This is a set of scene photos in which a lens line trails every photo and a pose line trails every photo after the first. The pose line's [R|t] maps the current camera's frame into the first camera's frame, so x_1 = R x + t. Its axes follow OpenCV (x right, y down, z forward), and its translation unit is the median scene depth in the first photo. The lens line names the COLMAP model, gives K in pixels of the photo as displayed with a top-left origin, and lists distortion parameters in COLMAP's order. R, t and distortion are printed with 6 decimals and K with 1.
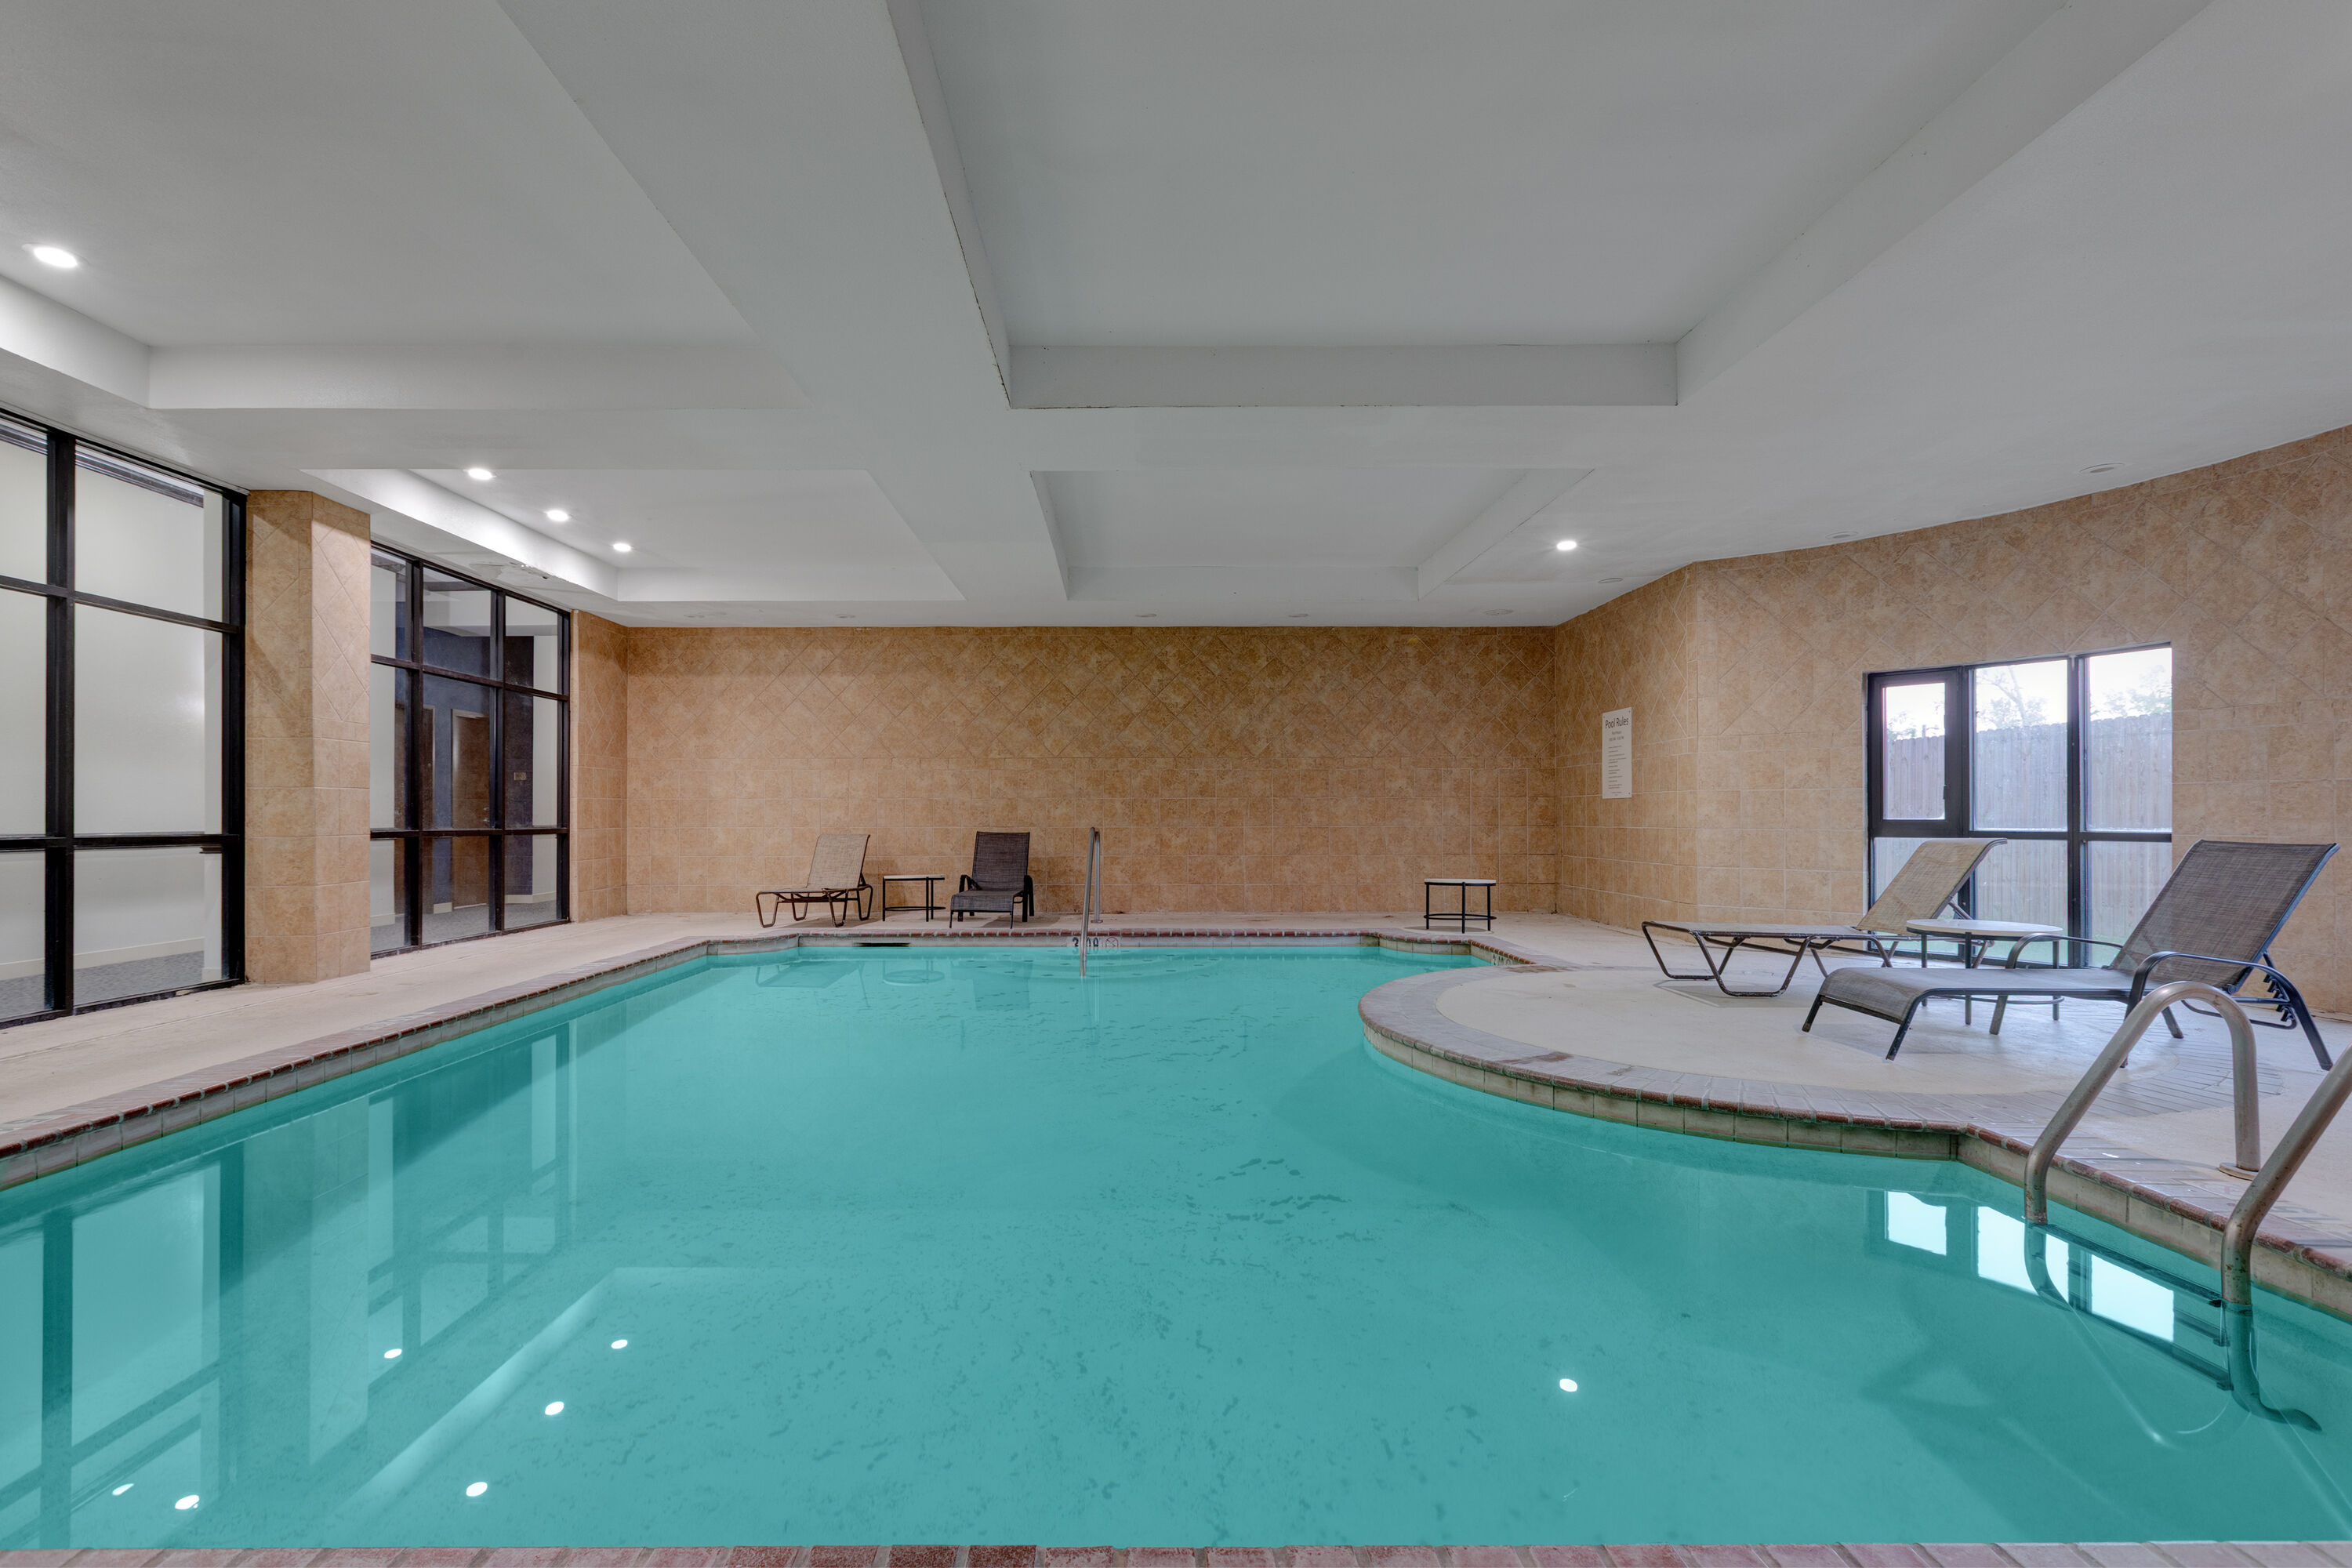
lens RADIAL K [[1091.7, 0, 1170.3], [0, 1091.7, 818.2], [0, 0, 1]] dist [0.001097, 0.001877]
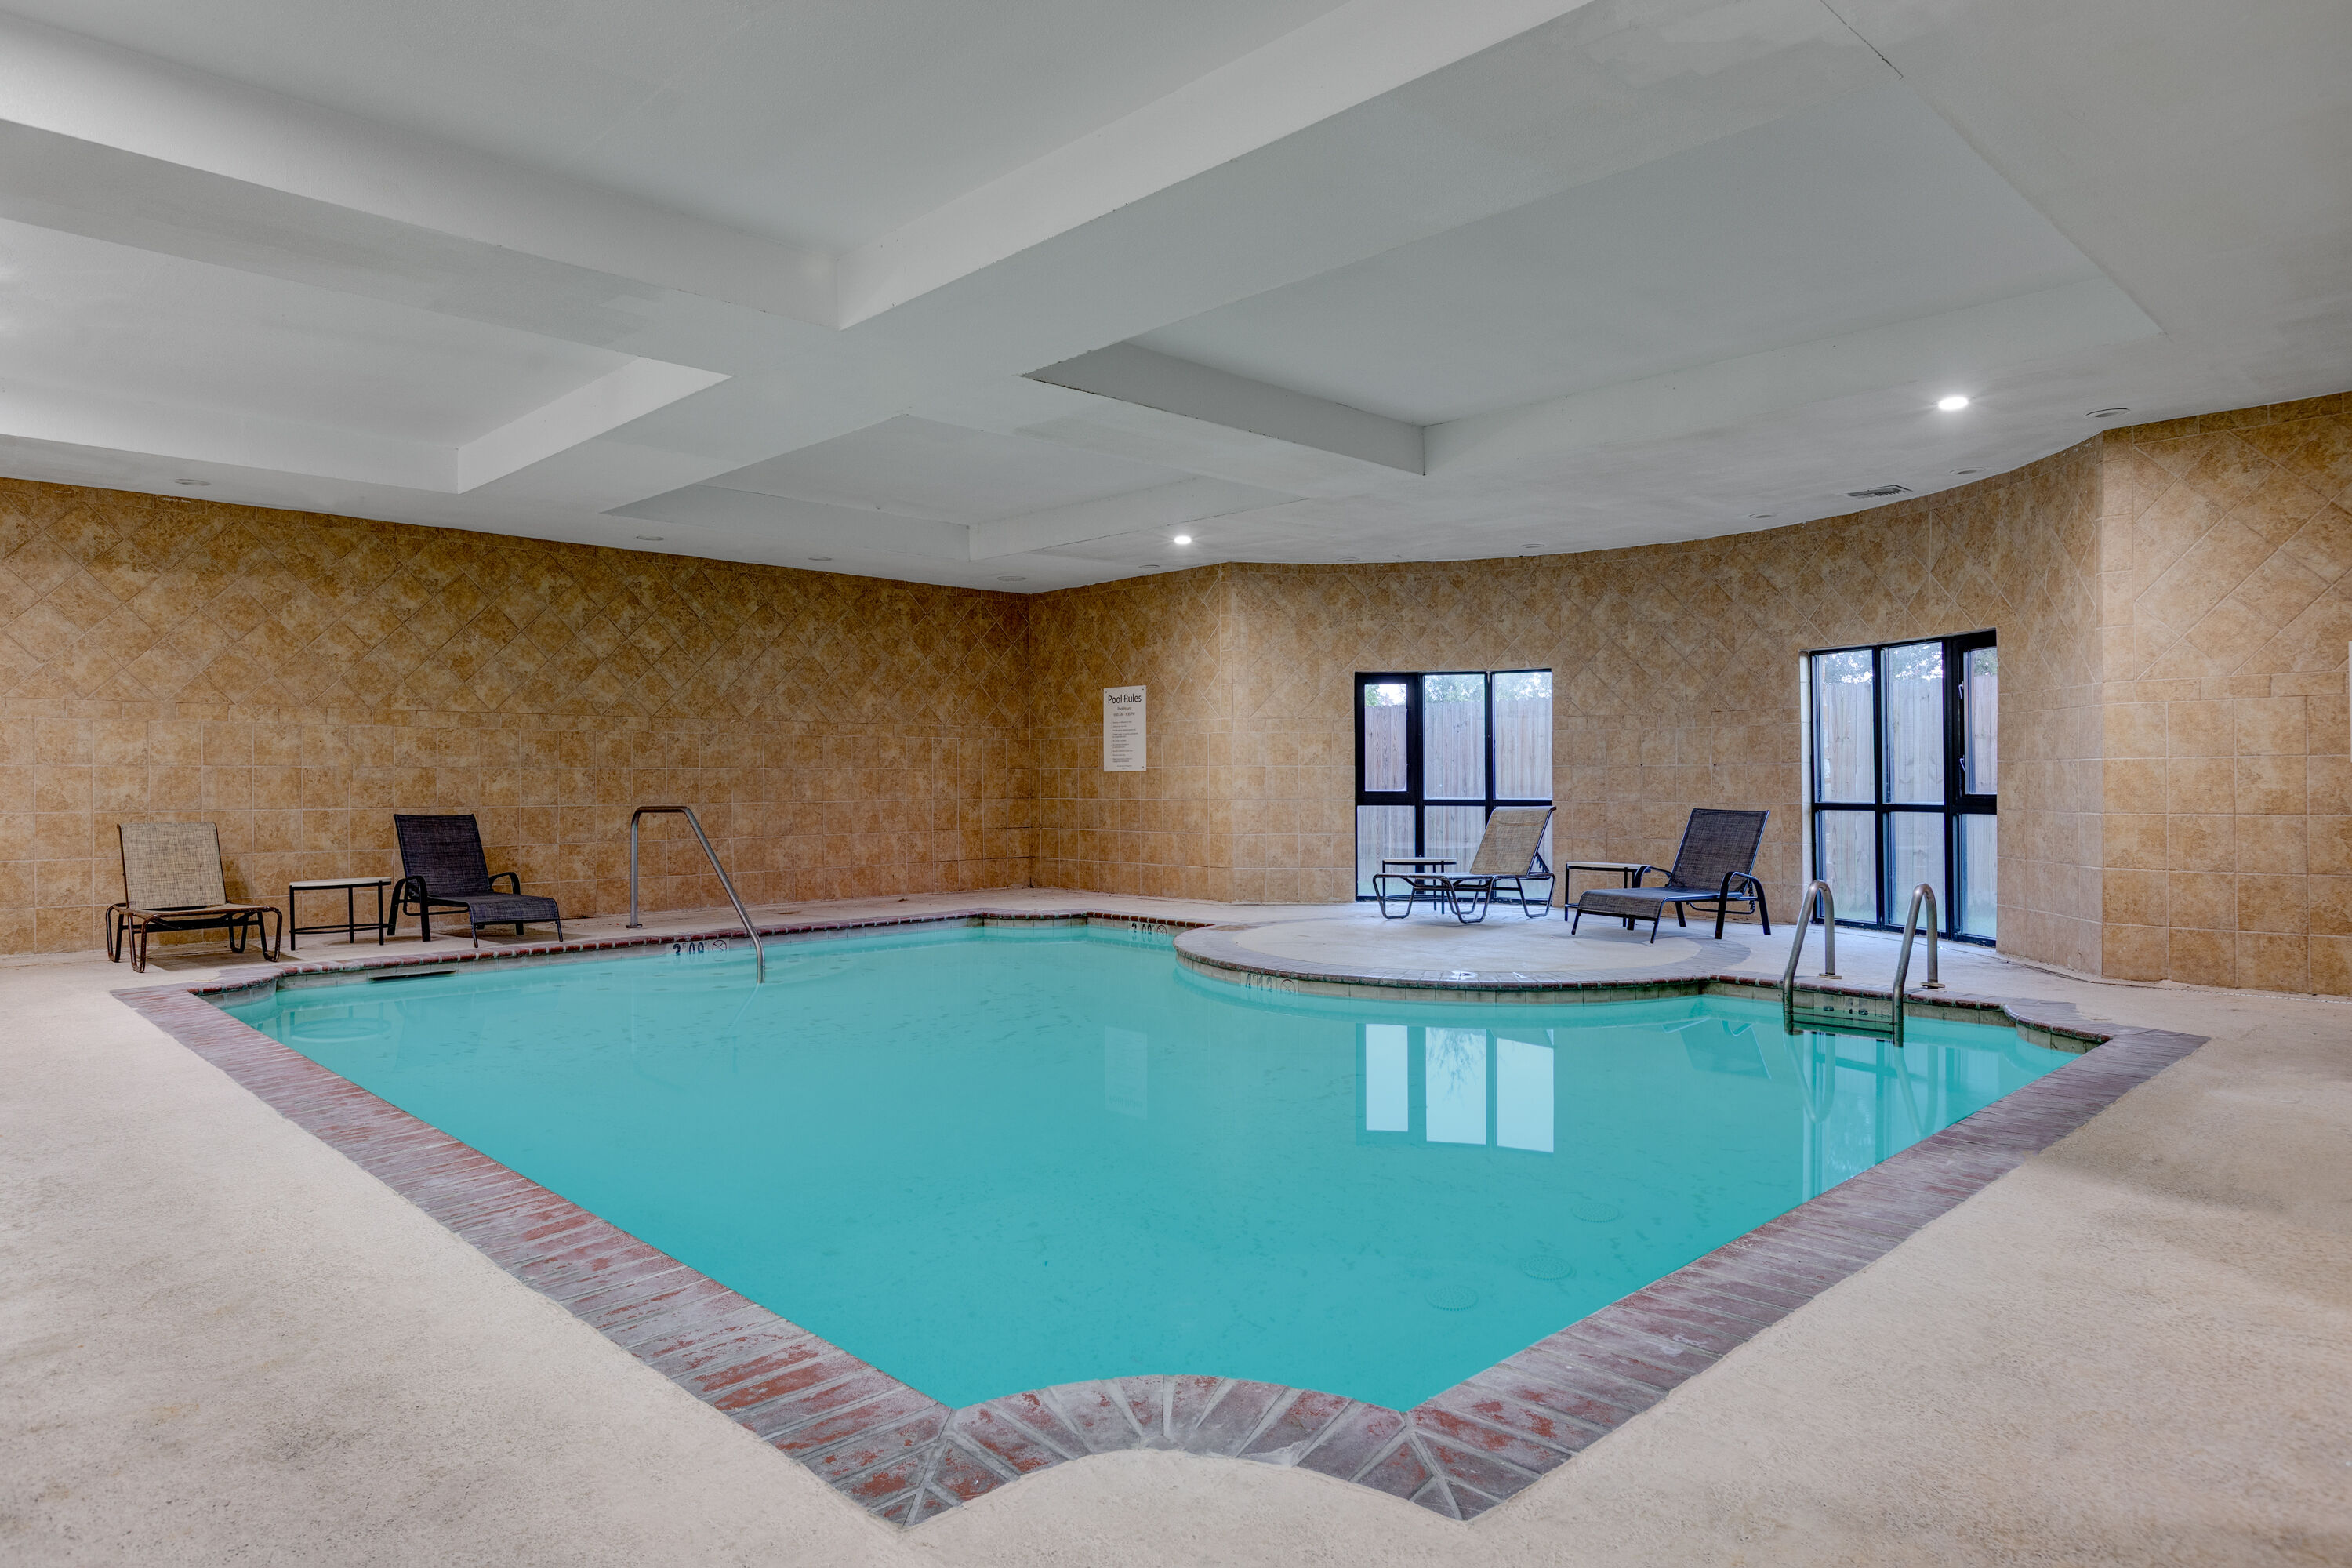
lens RADIAL K [[1400.0, 0, 1176.0], [0, 1400.0, 784.0], [0, 0, 1]] dist [-0.000763, 0.003136]
pose [[0.719255, -0.002551, 0.694741, -0.429092], [0.003224, 0.999995, 0.000334, -0.005950], [-0.694738, 0.001999, 0.719260, 0.004386]]
